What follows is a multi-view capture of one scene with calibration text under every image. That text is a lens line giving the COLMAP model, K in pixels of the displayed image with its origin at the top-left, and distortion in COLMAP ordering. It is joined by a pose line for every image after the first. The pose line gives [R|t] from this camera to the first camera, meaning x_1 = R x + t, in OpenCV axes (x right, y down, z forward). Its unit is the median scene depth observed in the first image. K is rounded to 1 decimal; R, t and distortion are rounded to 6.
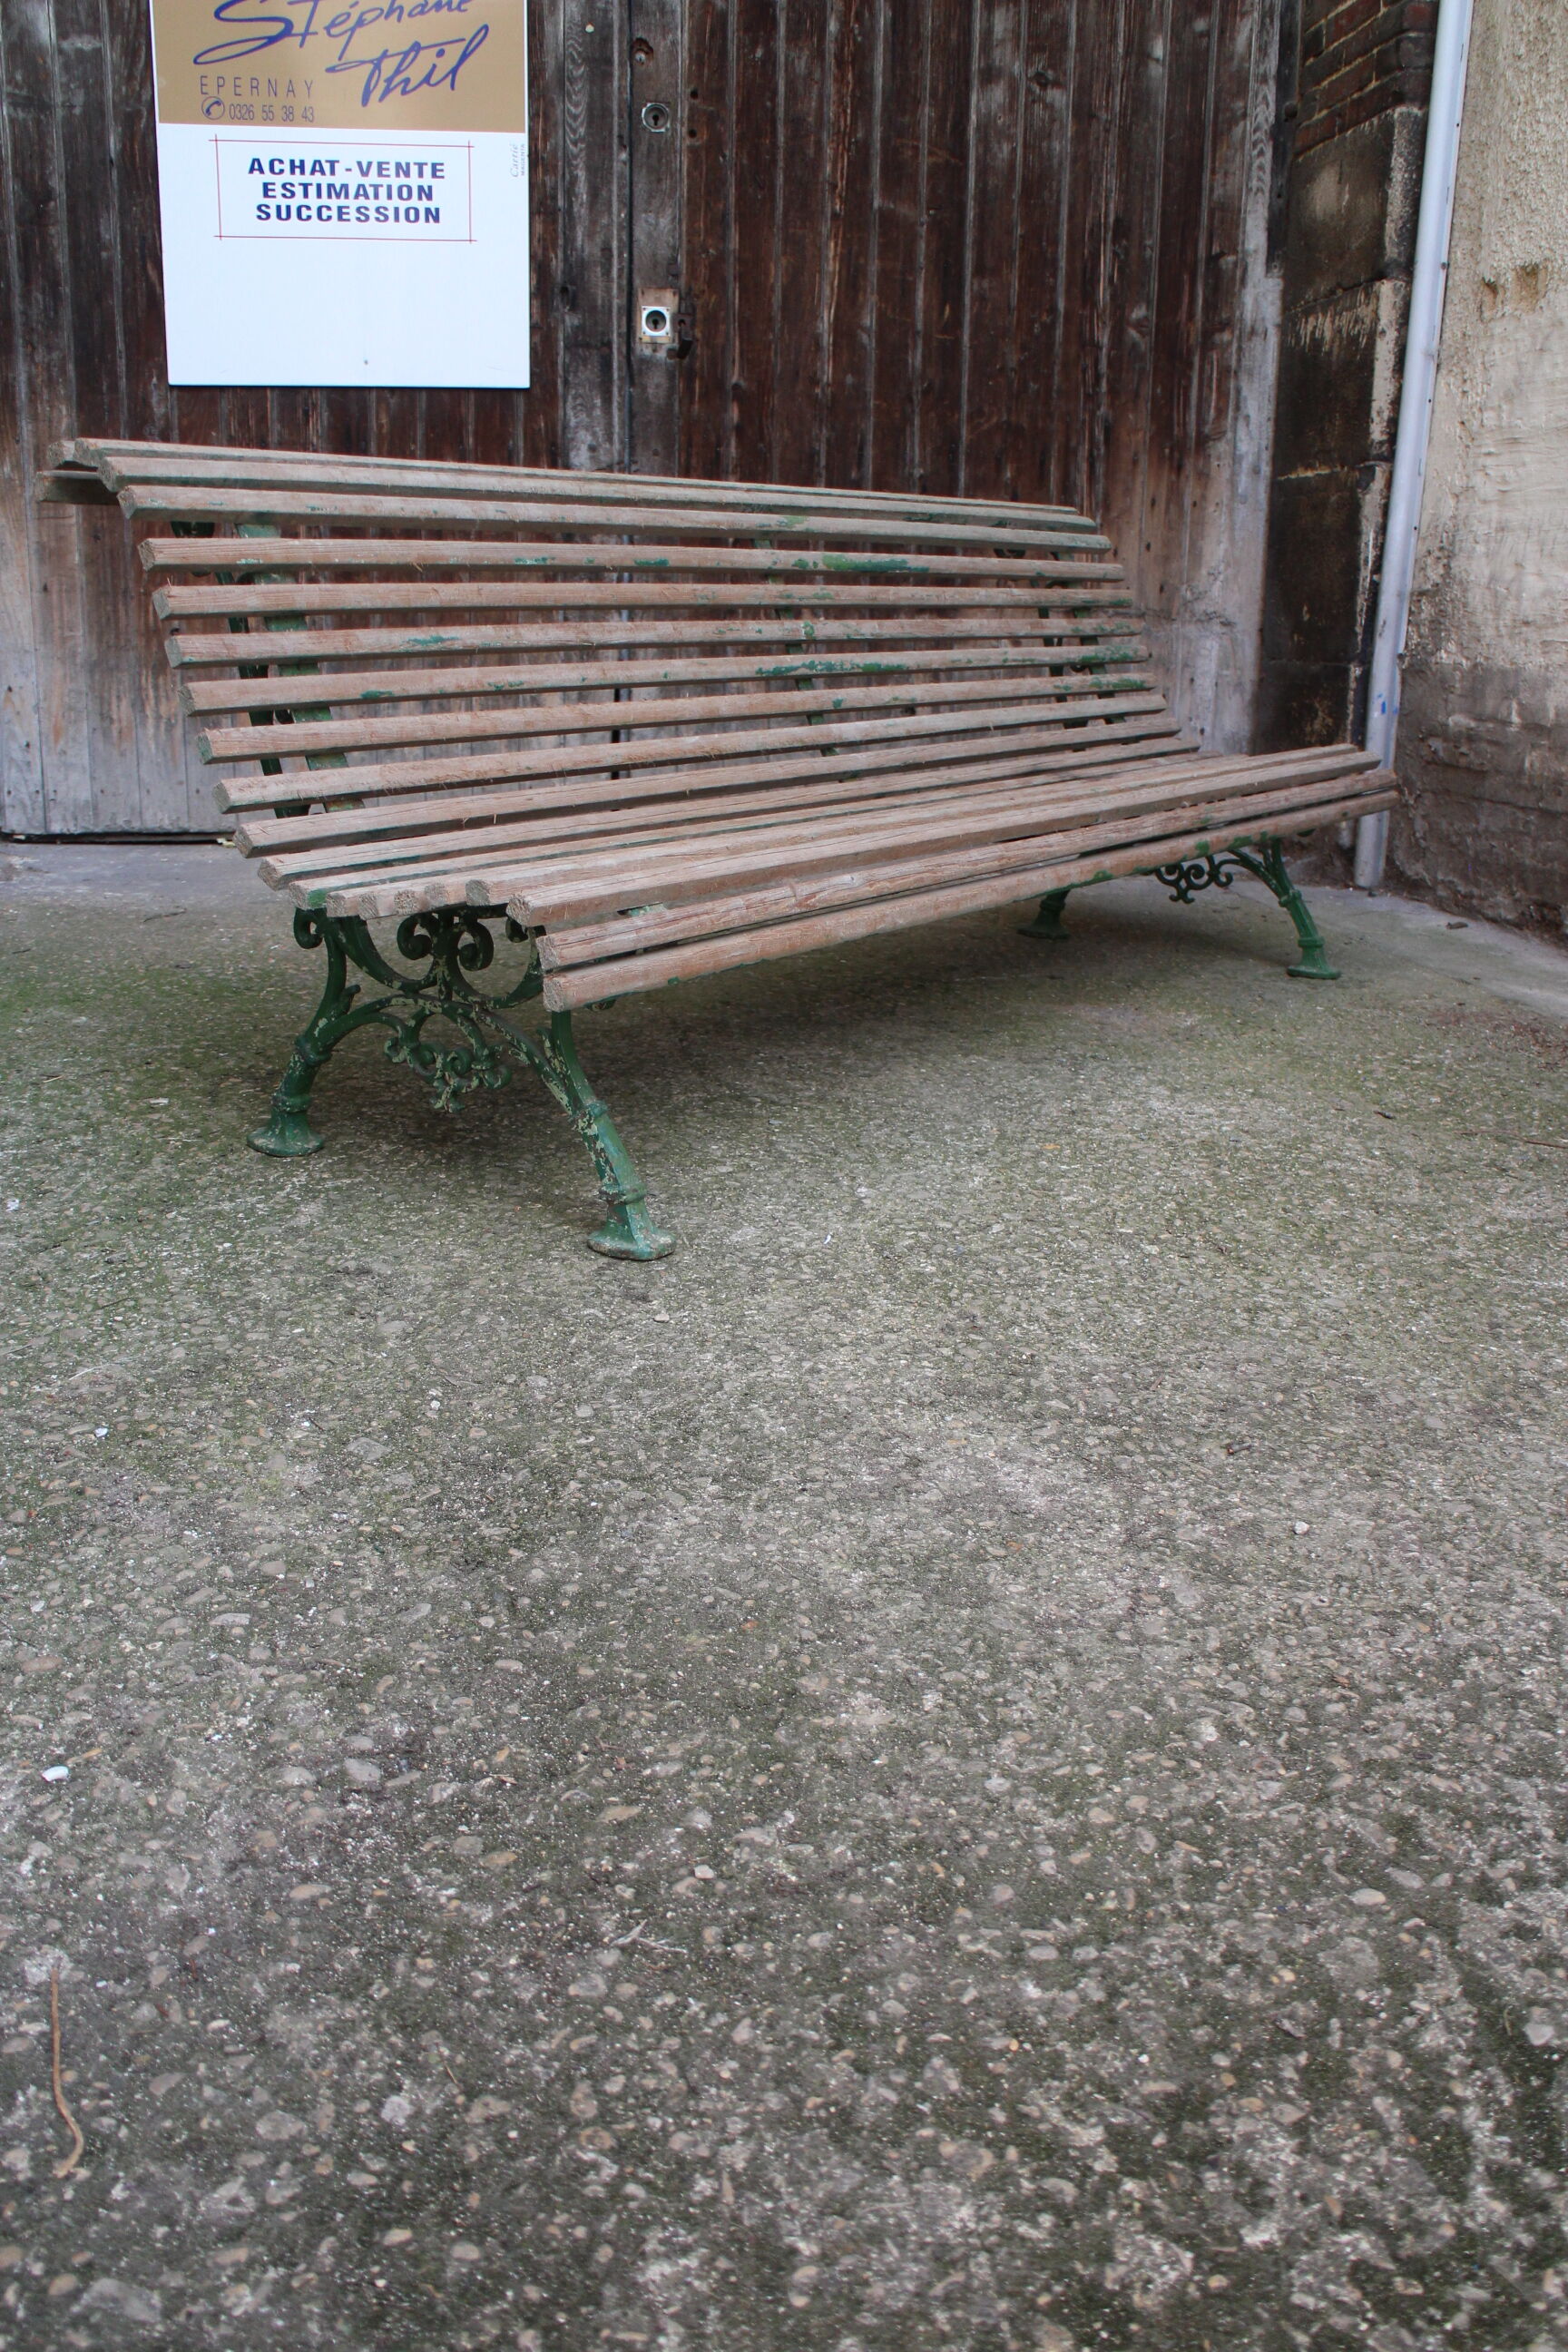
lens RADIAL K [[1925.6, 0, 772.4], [0, 1925.6, 1173.2], [0, 0, 1]] dist [-0.176765, 0.137427]
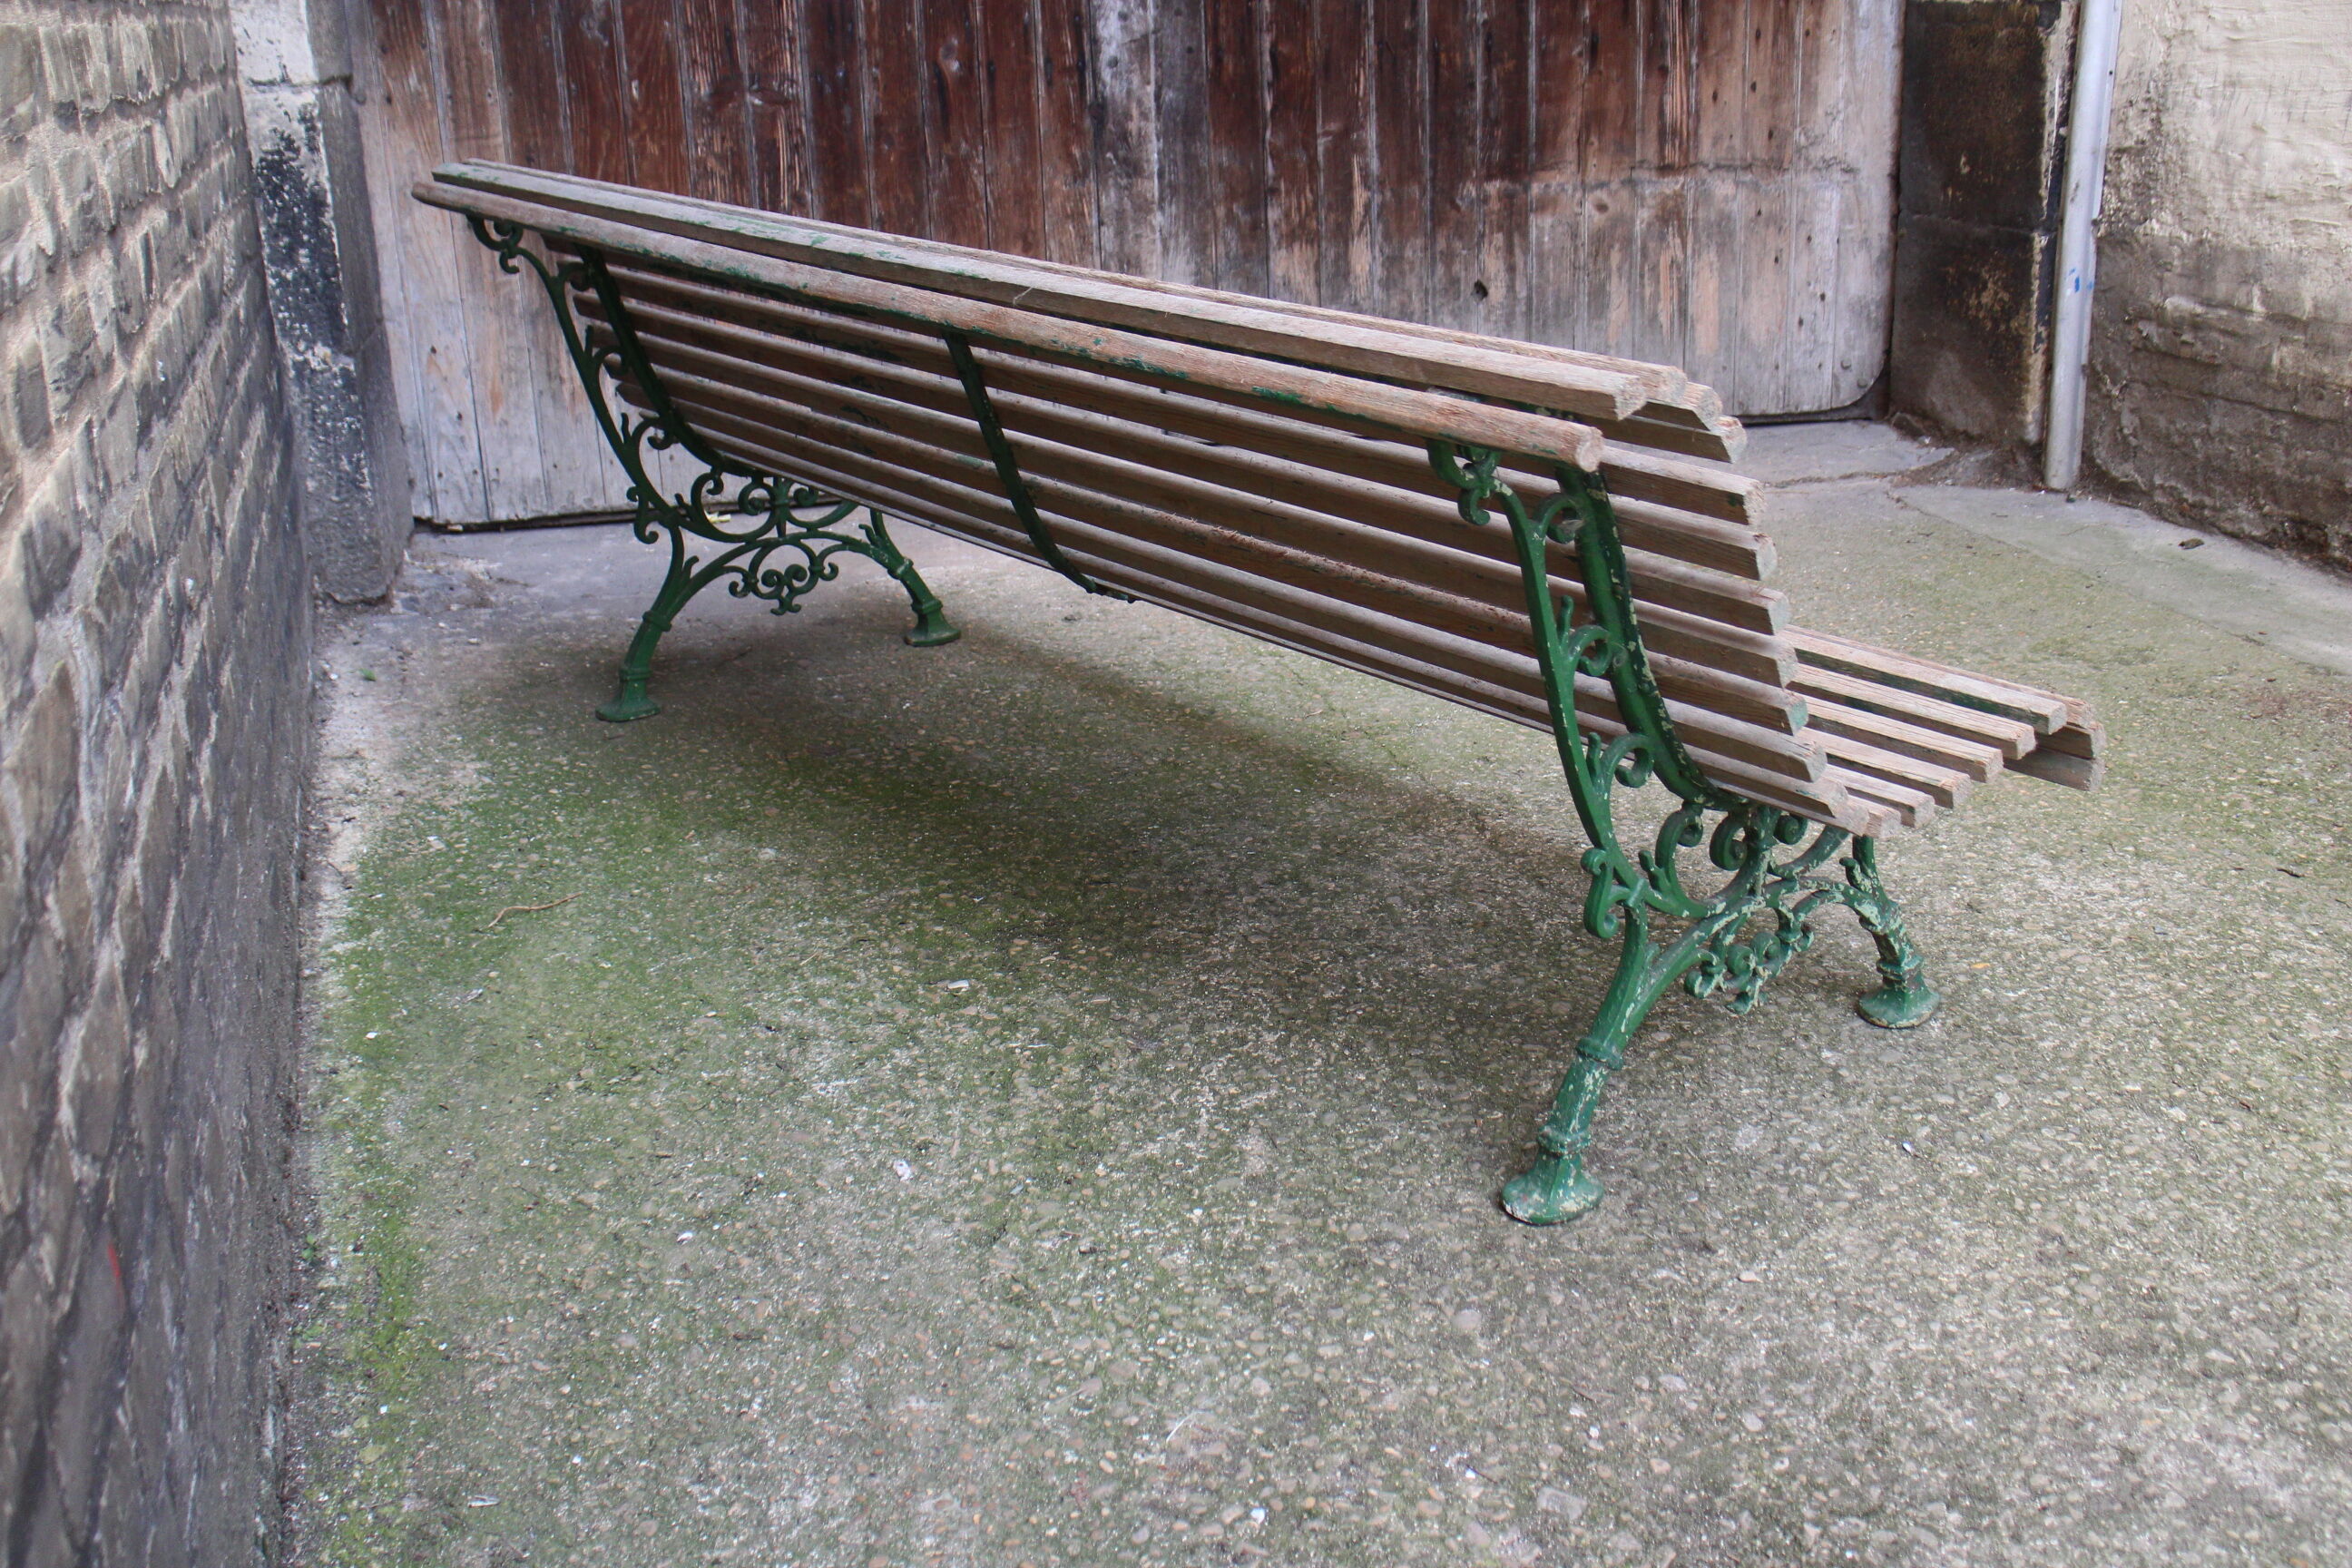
lens RADIAL K [[2346.3, 0, 1194.5], [0, 2346.3, 753.3], [0, 0, 1]] dist [-0.132140, 0.163295]
pose [[0.995082, -0.076890, 0.062450, -0.330326], [0.074469, 0.996413, 0.040202, -0.213931], [-0.065317, -0.035353, 0.997238, -0.081517]]
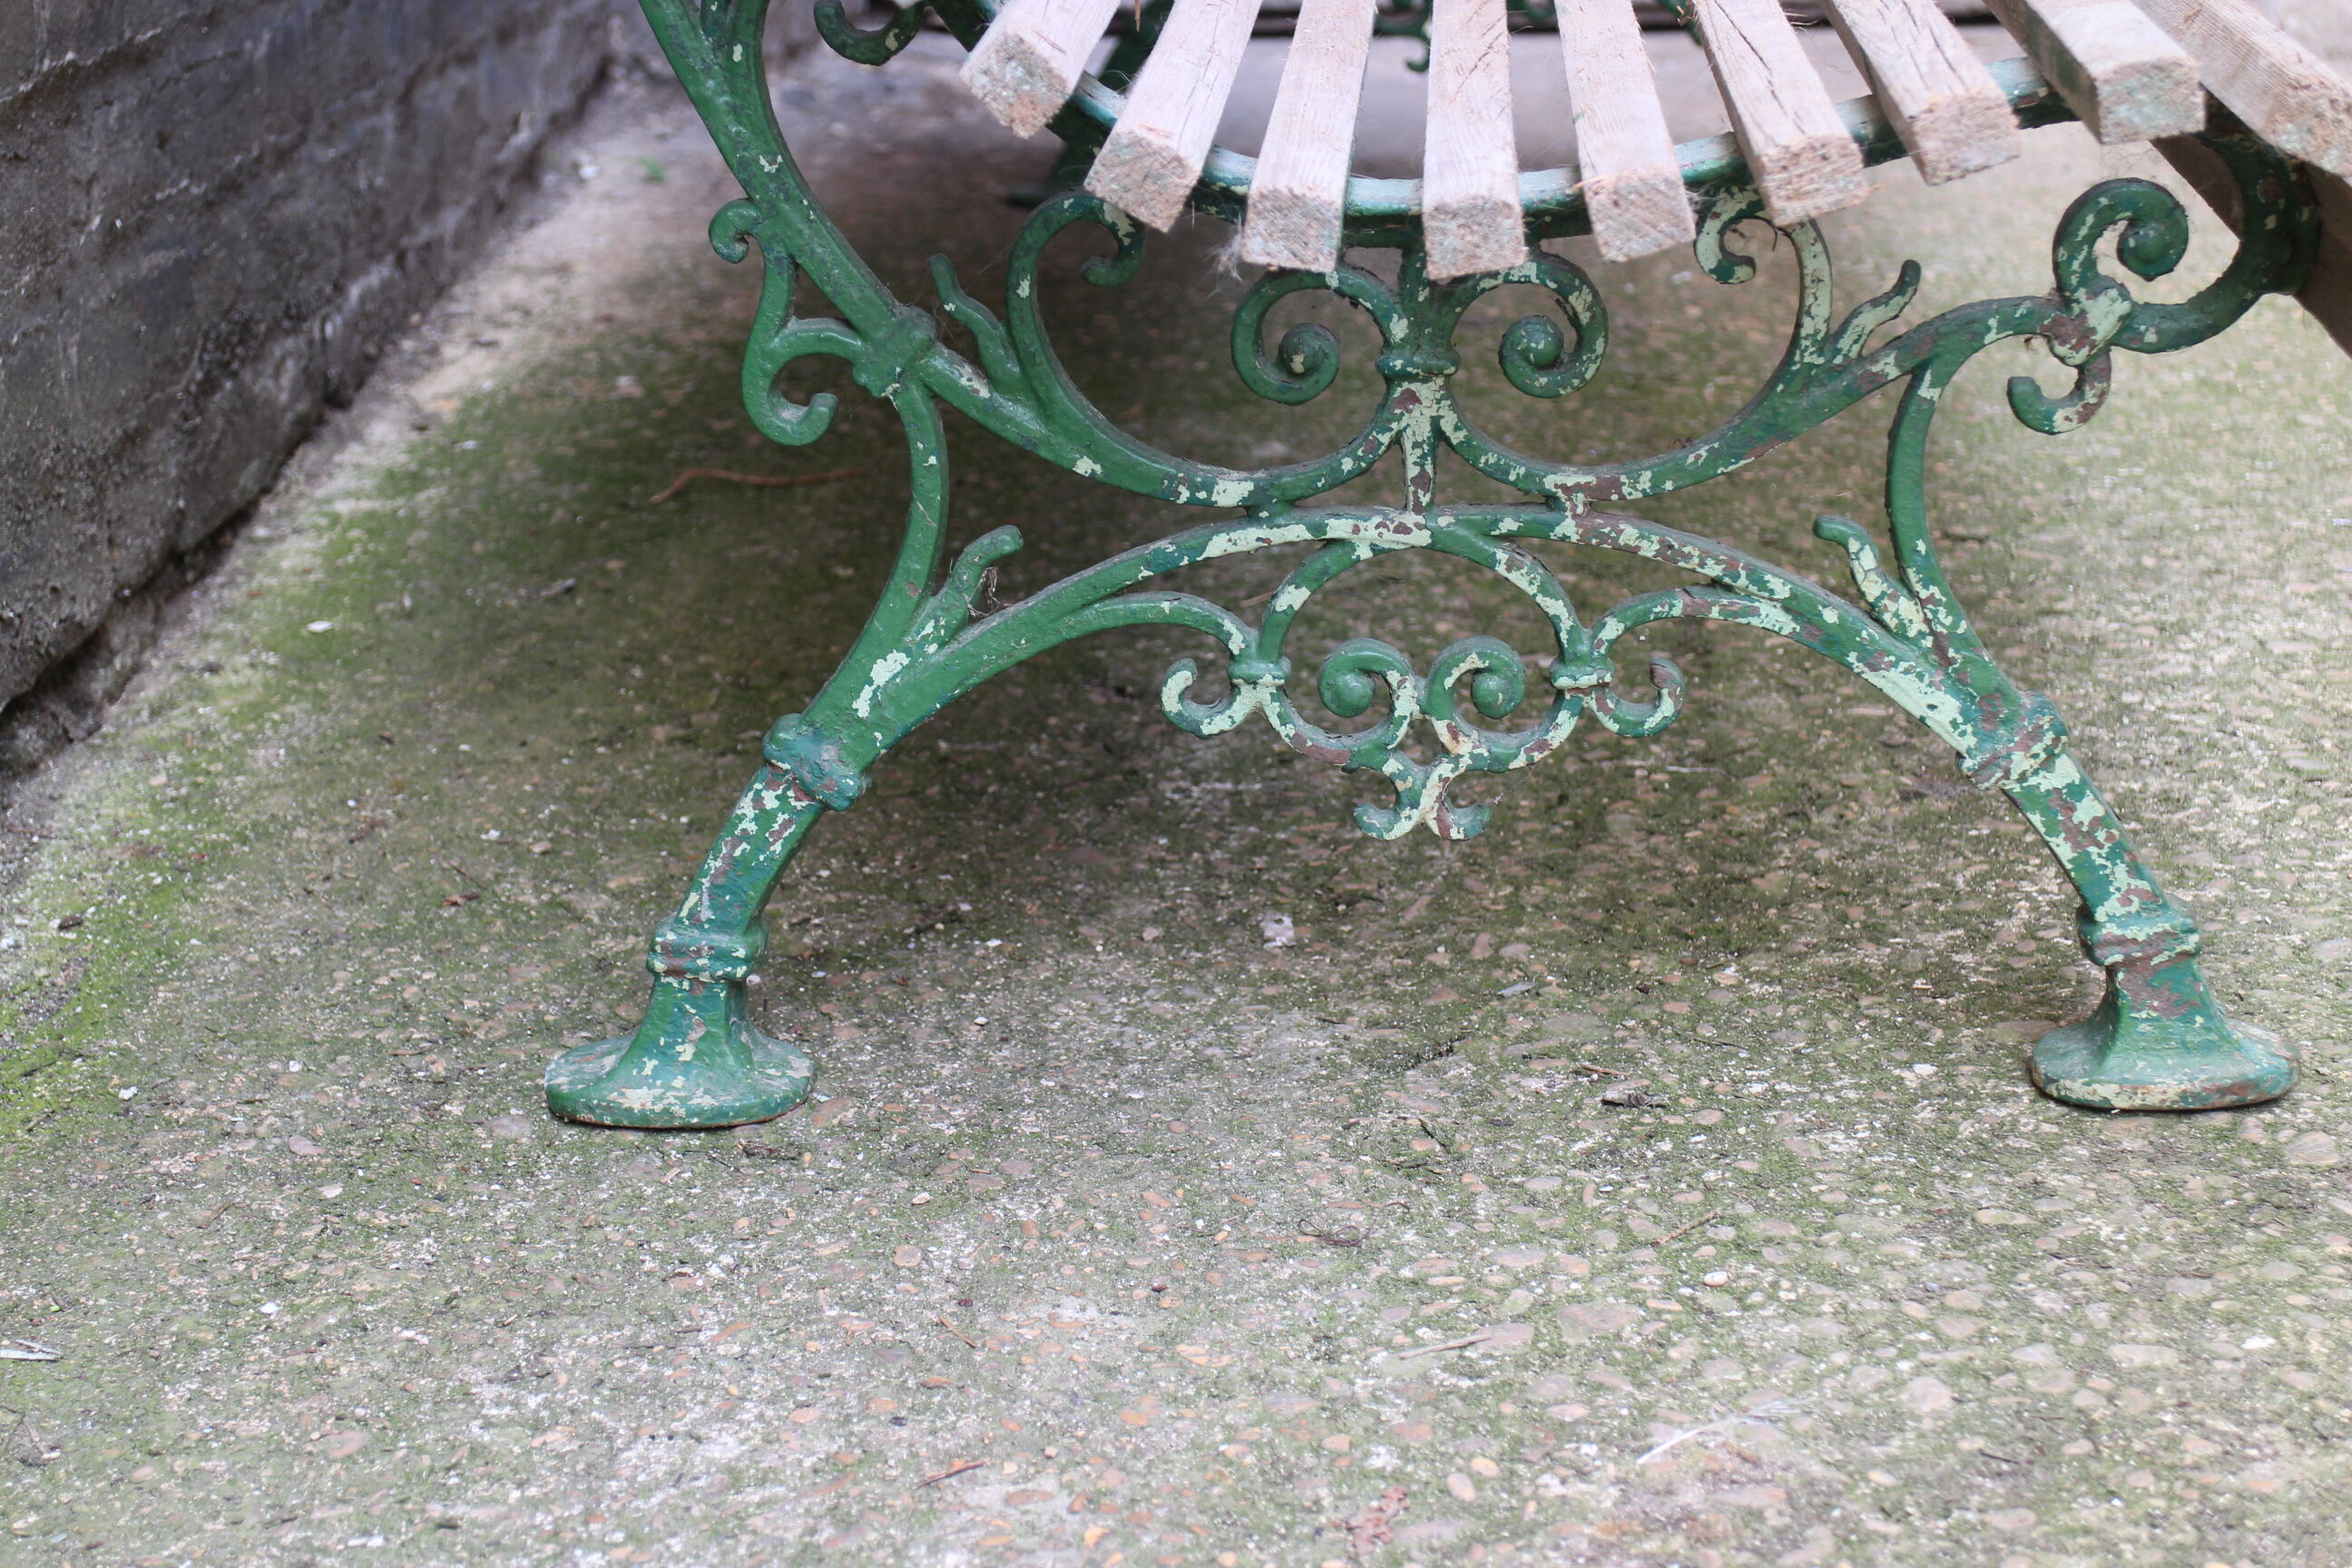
lens RADIAL K [[4351.9, 0, 1193.2], [0, 4351.9, 785.5], [0, 0, 1]] dist [0.087070, 0.100774]
pose [[0.965619, 0.026252, -0.258631, -0.202525], [-0.029360, 0.999536, -0.008163, -0.004900], [0.258296, 0.015476, 0.965942, 0.161990]]
